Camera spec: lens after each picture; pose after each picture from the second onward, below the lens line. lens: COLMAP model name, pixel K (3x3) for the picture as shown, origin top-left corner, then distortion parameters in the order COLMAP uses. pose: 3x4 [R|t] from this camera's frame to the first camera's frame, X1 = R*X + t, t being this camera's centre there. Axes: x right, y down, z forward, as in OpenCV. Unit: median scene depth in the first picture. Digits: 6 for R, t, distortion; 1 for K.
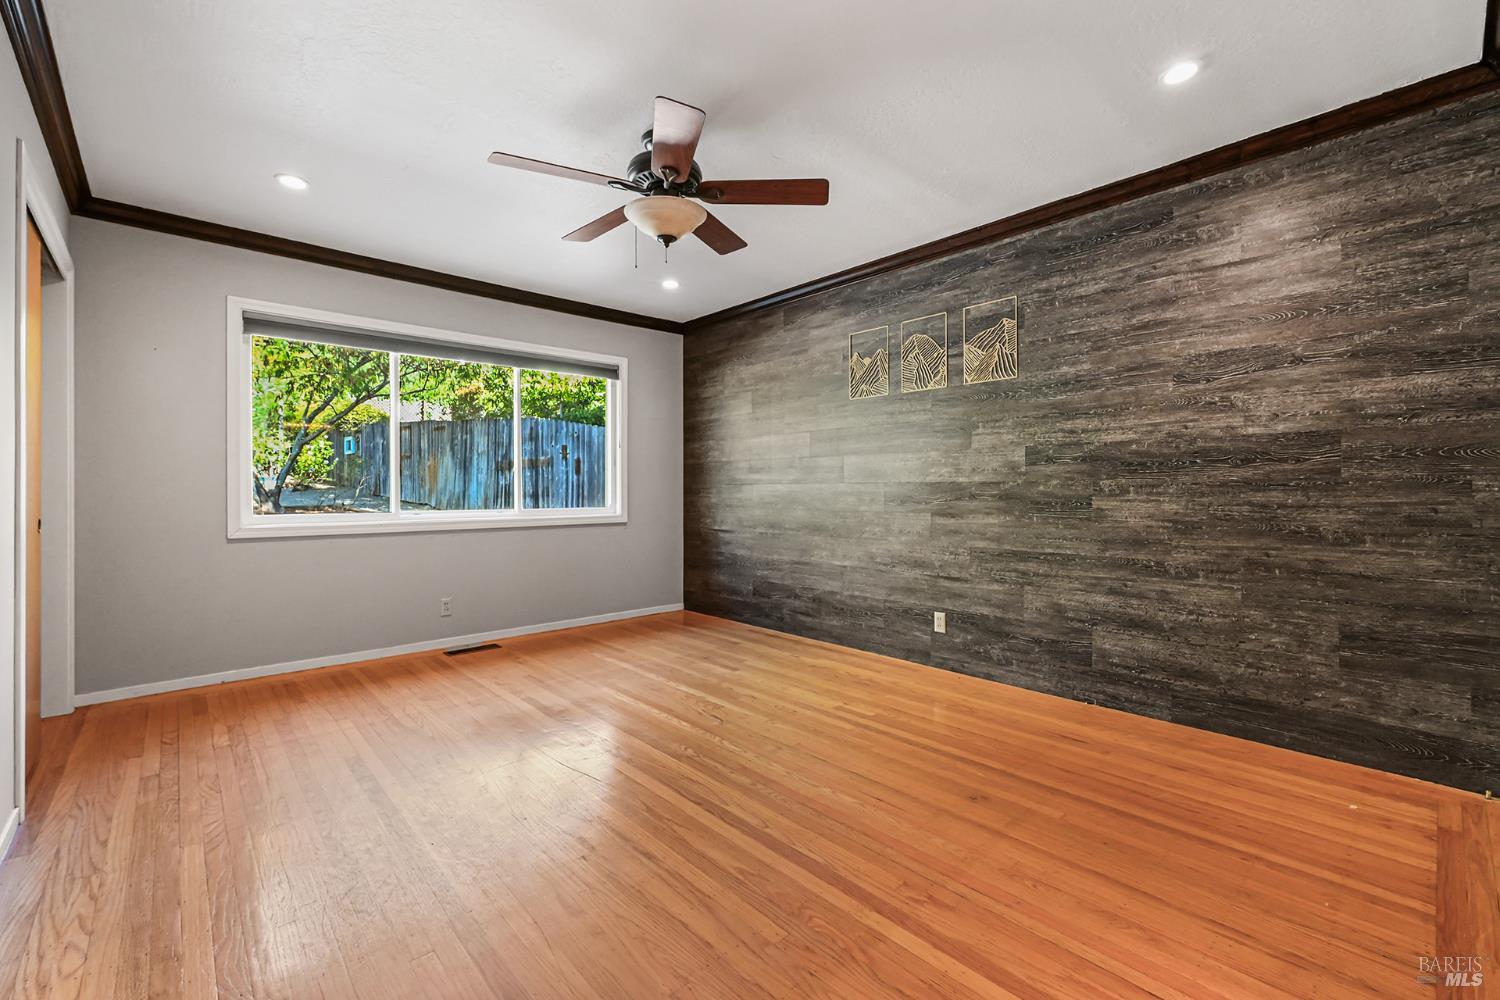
lens RADIAL K [[632.5, 0, 754.5], [0, 632.5, 492.5], [0, 0, 1]] dist [0.000487, 0.000101]
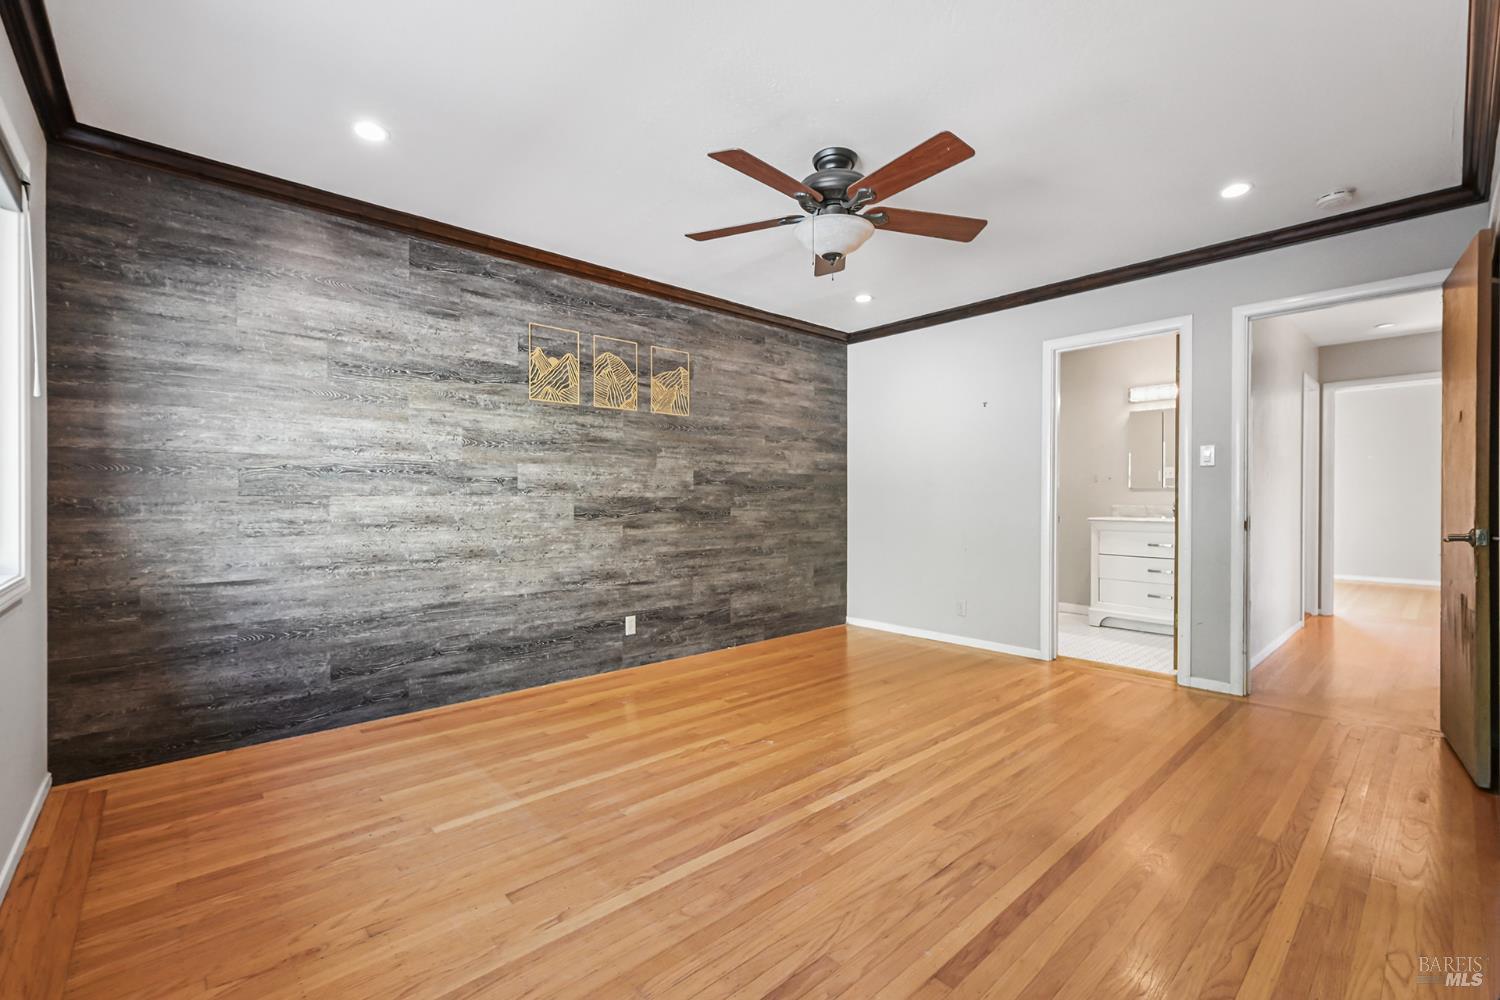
lens RADIAL K [[653.3, 0, 747.4], [0, 653.3, 504.9], [0, 0, 1]] dist [-0.001874, 0.000033]
pose [[0.002398, -0.008734, 0.999959, -0.888178], [0.003823, 0.999955, 0.008724, -0.012143], [-0.999990, 0.003802, 0.002431, 0.850238]]
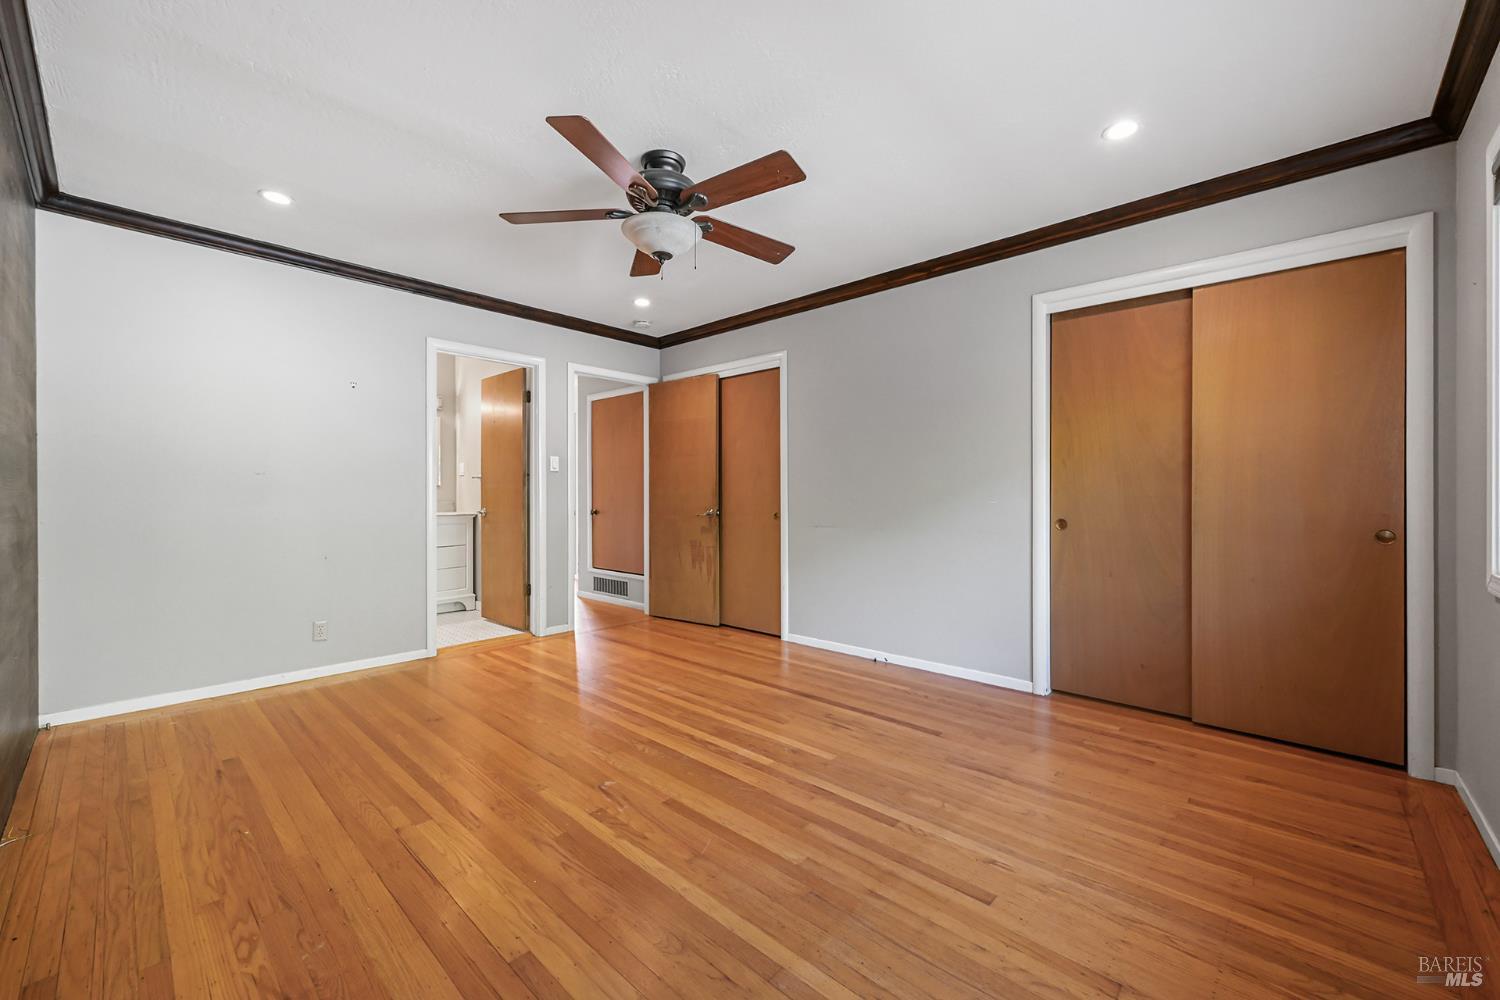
lens RADIAL K [[591.2, 0, 752.9], [0, 591.2, 497.1], [0, 0, 1]] dist [0.000398, -0.000262]
pose [[-0.996710, 0.004787, -0.080910, -0.156992], [0.004251, 0.999968, 0.006794, -0.016306], [0.080940, 0.006428, -0.996698, 1.479501]]
